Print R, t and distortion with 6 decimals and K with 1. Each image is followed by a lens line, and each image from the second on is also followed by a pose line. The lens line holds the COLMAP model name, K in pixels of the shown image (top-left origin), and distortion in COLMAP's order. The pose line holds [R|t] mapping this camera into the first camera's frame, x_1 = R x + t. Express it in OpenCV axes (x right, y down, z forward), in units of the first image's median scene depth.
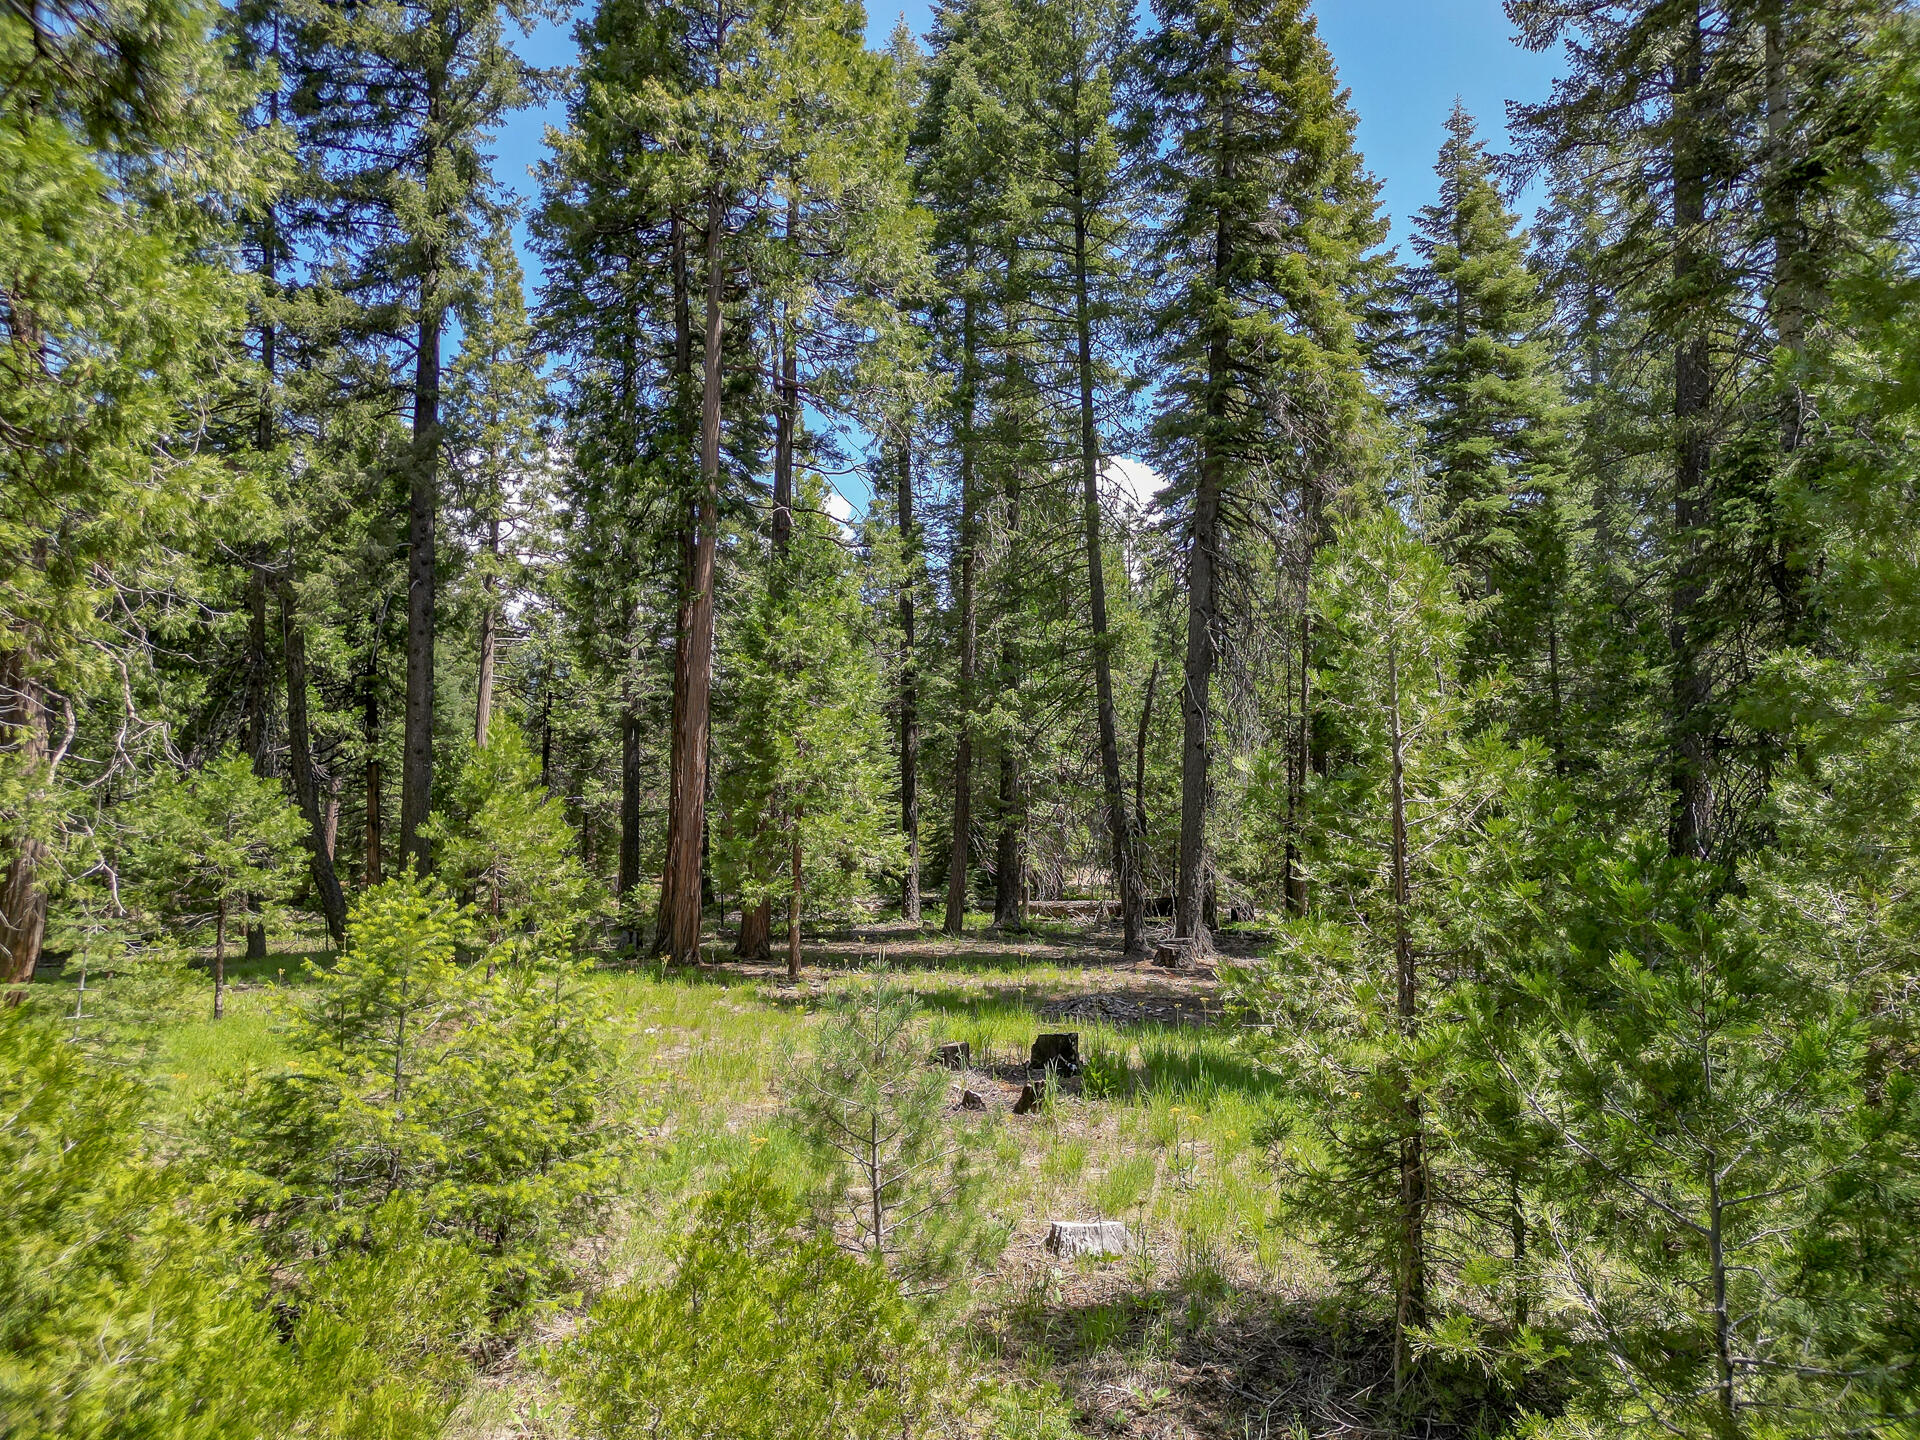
lens RADIAL K [[1353.0, 0, 960.0], [0, 1353.0, 720.0], [0, 0, 1]] dist [0.033171, -0.001342]
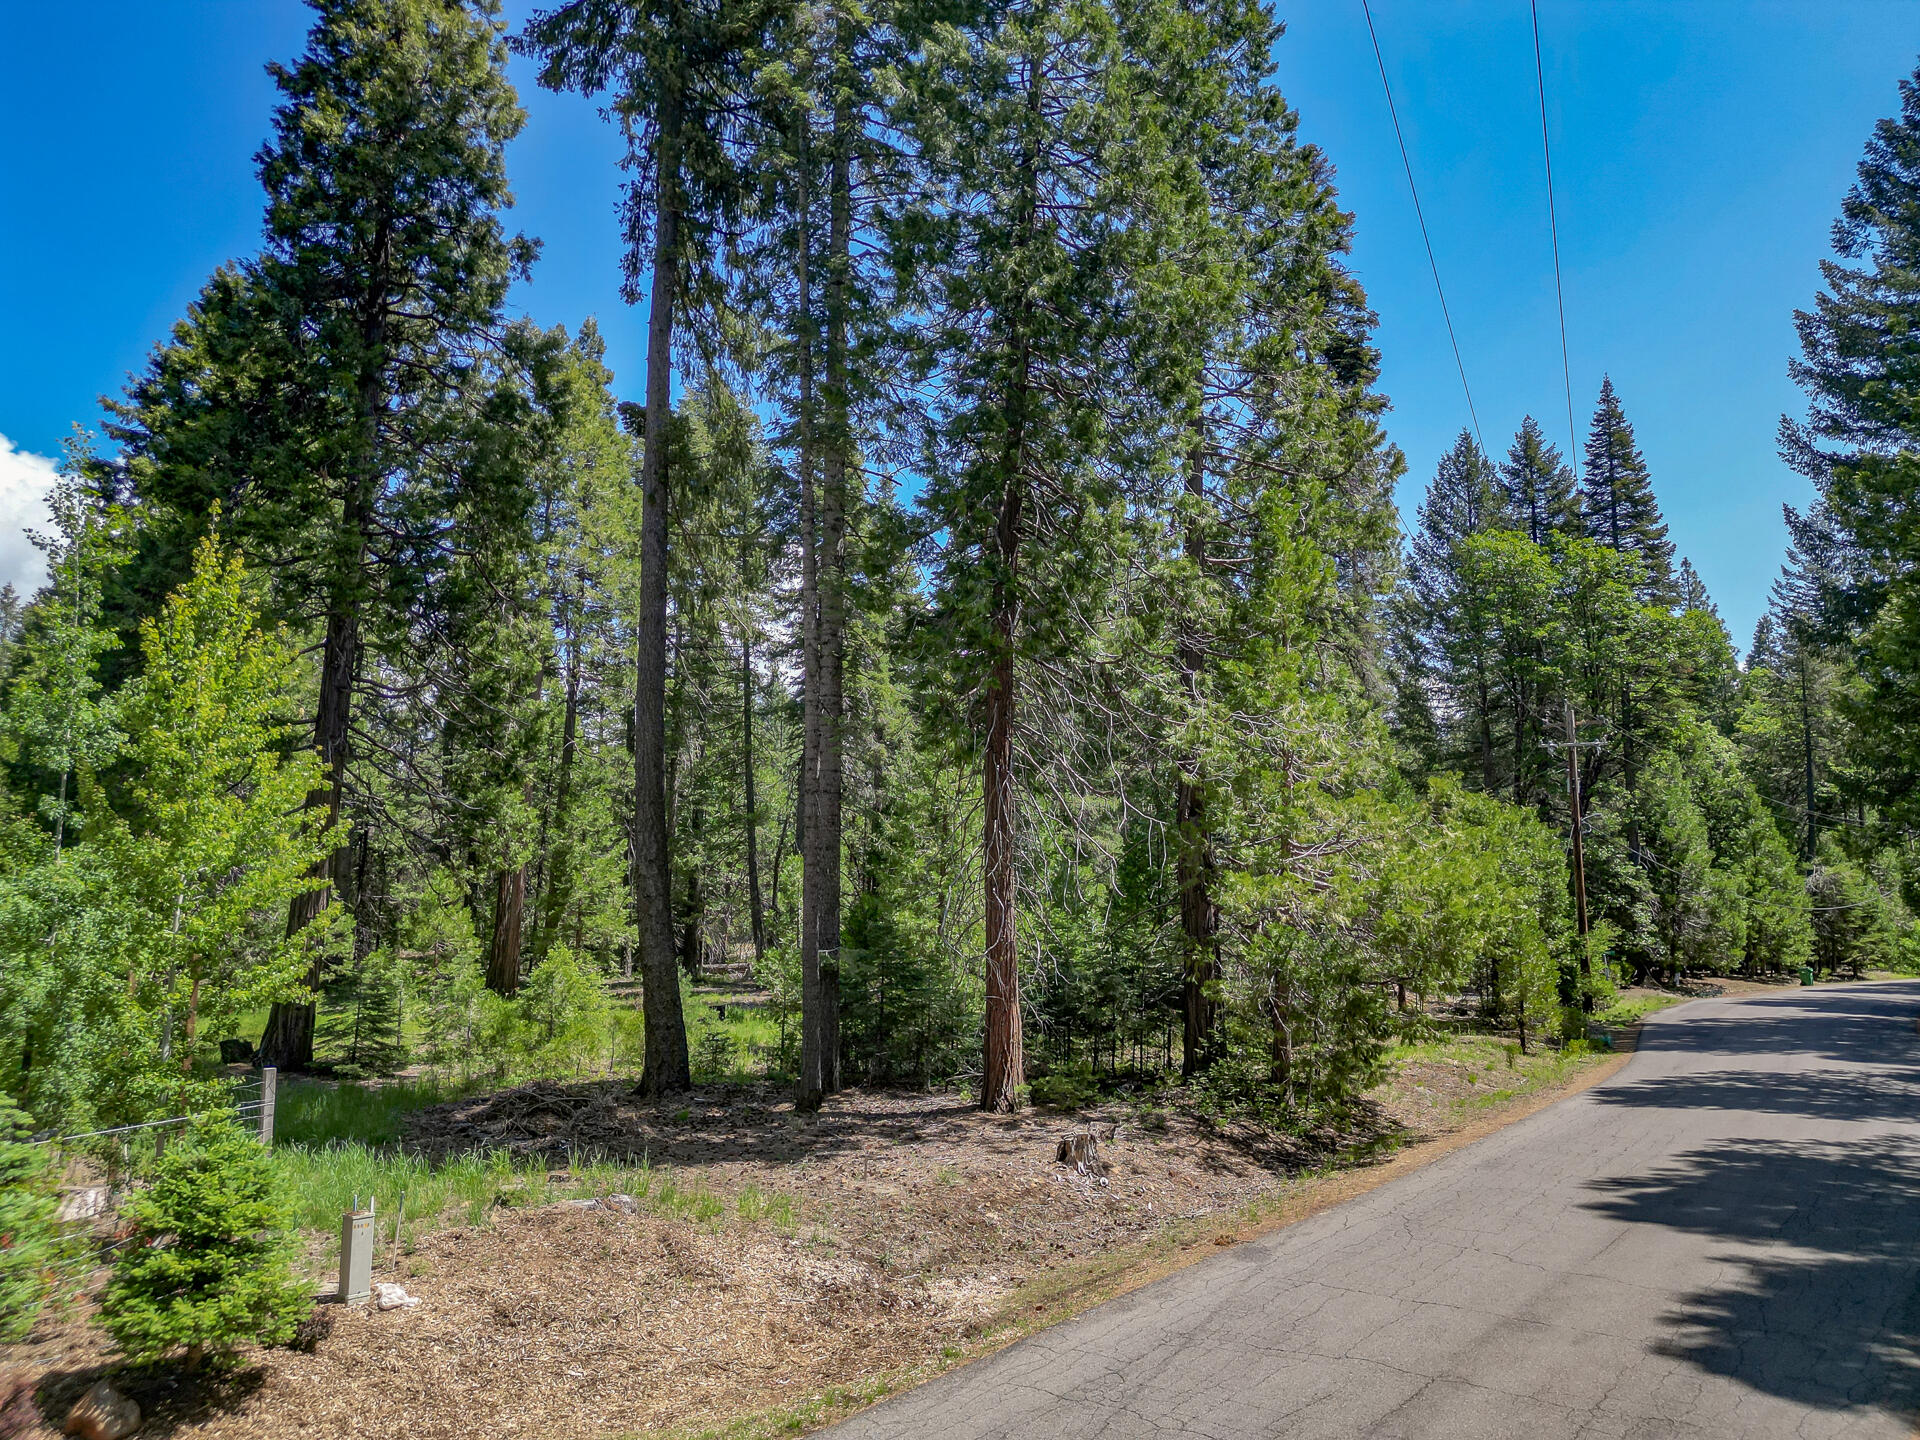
lens RADIAL K [[1353.0, 0, 960.0], [0, 1353.0, 720.0], [0, 0, 1]] dist [0.033171, -0.001342]
pose [[0.970015, 0.037467, 0.240139, -0.069589], [-0.024520, 0.998091, -0.056677, -0.098898], [-0.241804, 0.049089, 0.969083, -0.892248]]
